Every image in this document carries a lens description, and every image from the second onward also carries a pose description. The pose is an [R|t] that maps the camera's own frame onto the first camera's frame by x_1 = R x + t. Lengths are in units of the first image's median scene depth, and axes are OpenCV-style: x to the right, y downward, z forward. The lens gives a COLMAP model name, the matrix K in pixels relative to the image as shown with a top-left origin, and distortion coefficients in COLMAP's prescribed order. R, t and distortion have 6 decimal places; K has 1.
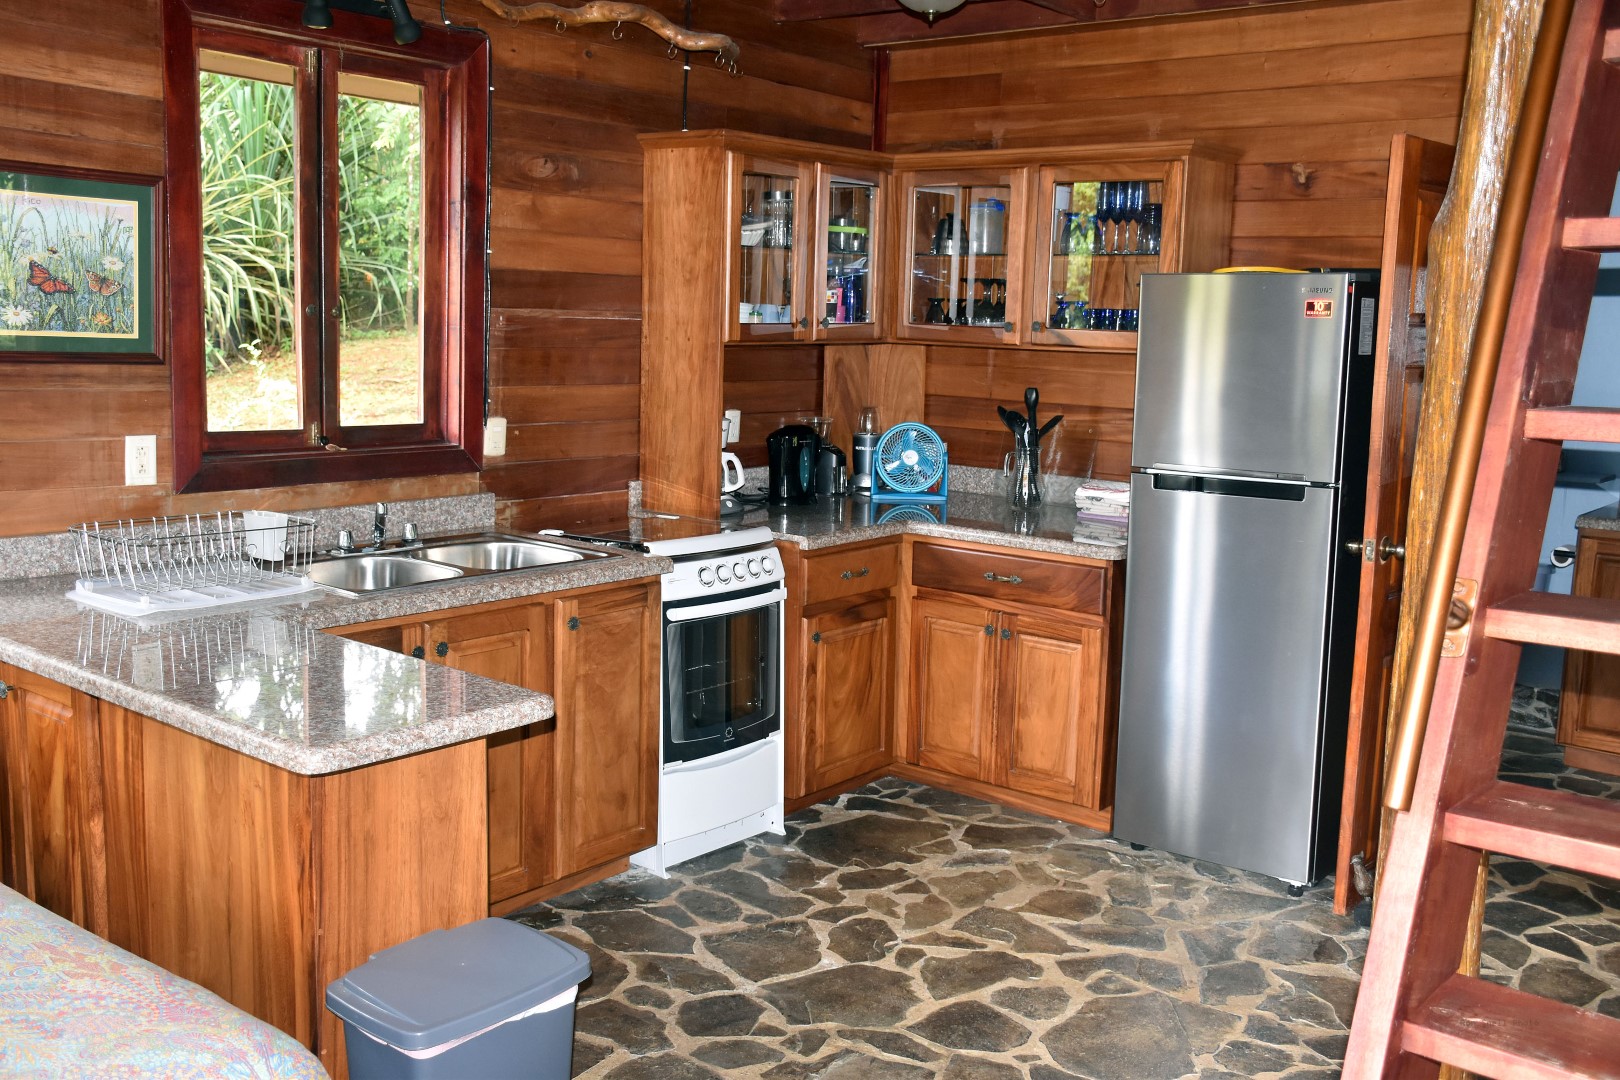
lens RADIAL K [[1577.6, 0, 812.4], [0, 1577.6, 541.4], [0, 0, 1]] dist [-0.032511, 0.000000]
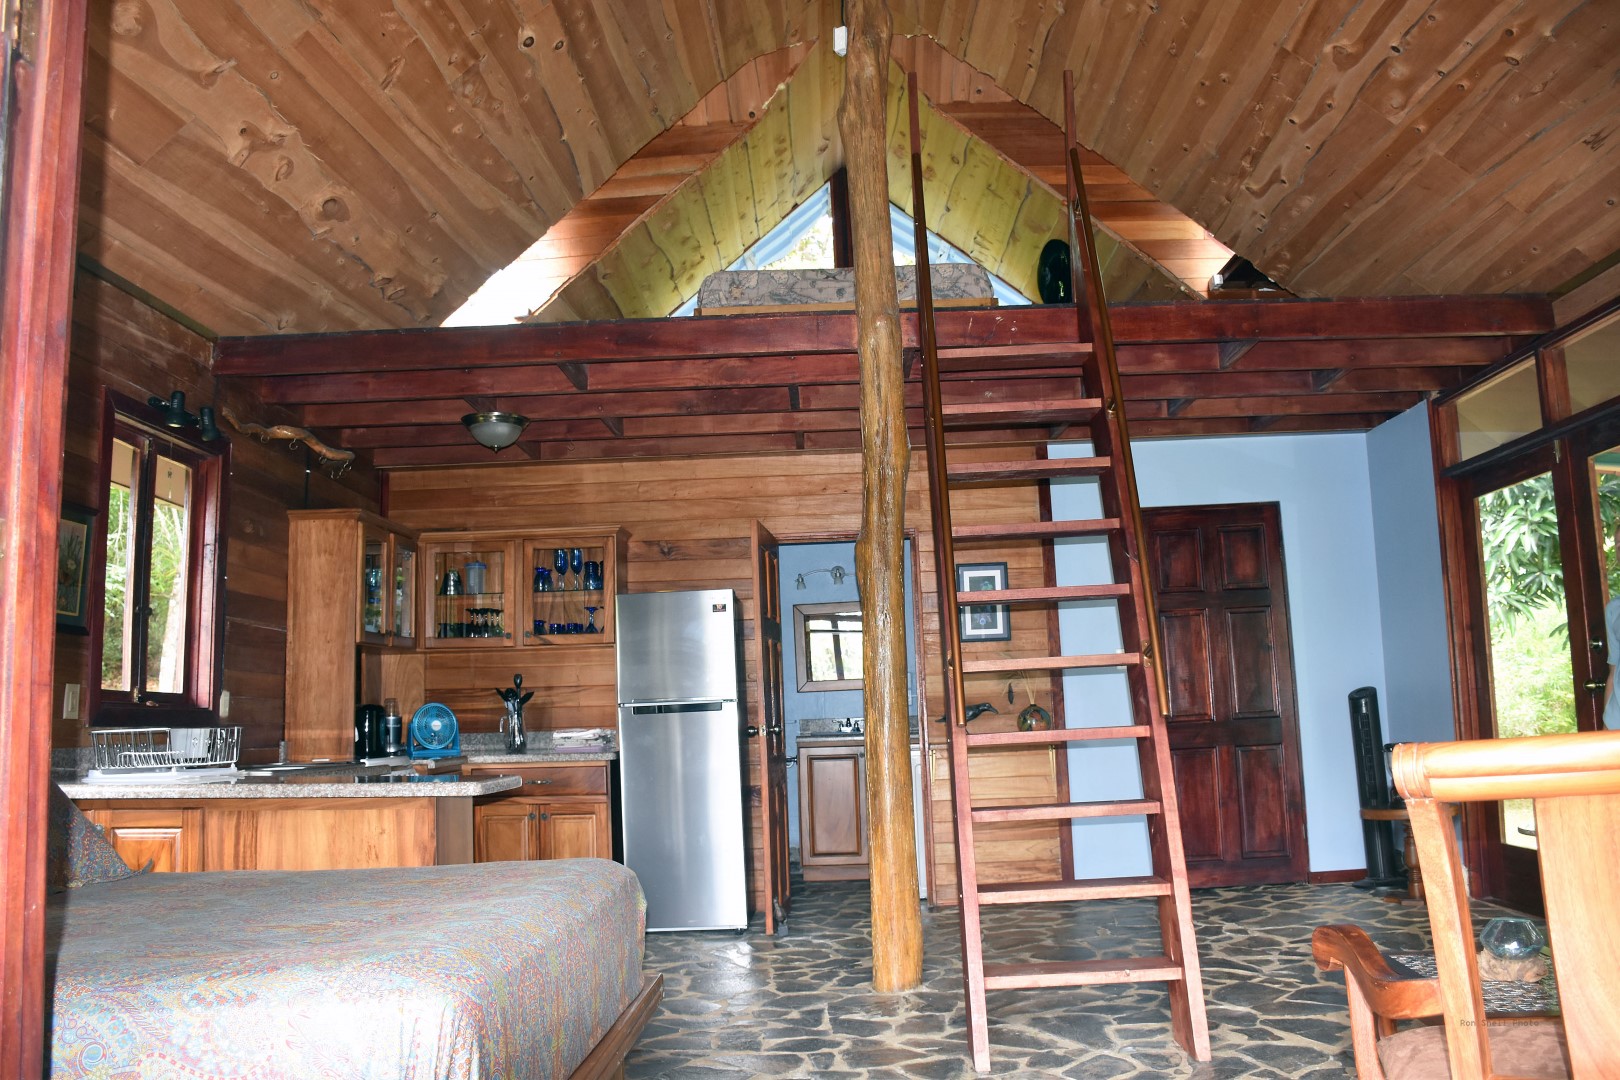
lens RADIAL K [[1251.1, 0, 809.1], [0, 1251.1, 542.9], [0, 0, 1]] dist [-0.008839, -0.000383]
pose [[0.811974, 0.023715, 0.583212, -0.405199], [0.136972, 0.963532, -0.229879, 0.118808], [-0.567395, 0.266539, 0.779115, -0.222009]]
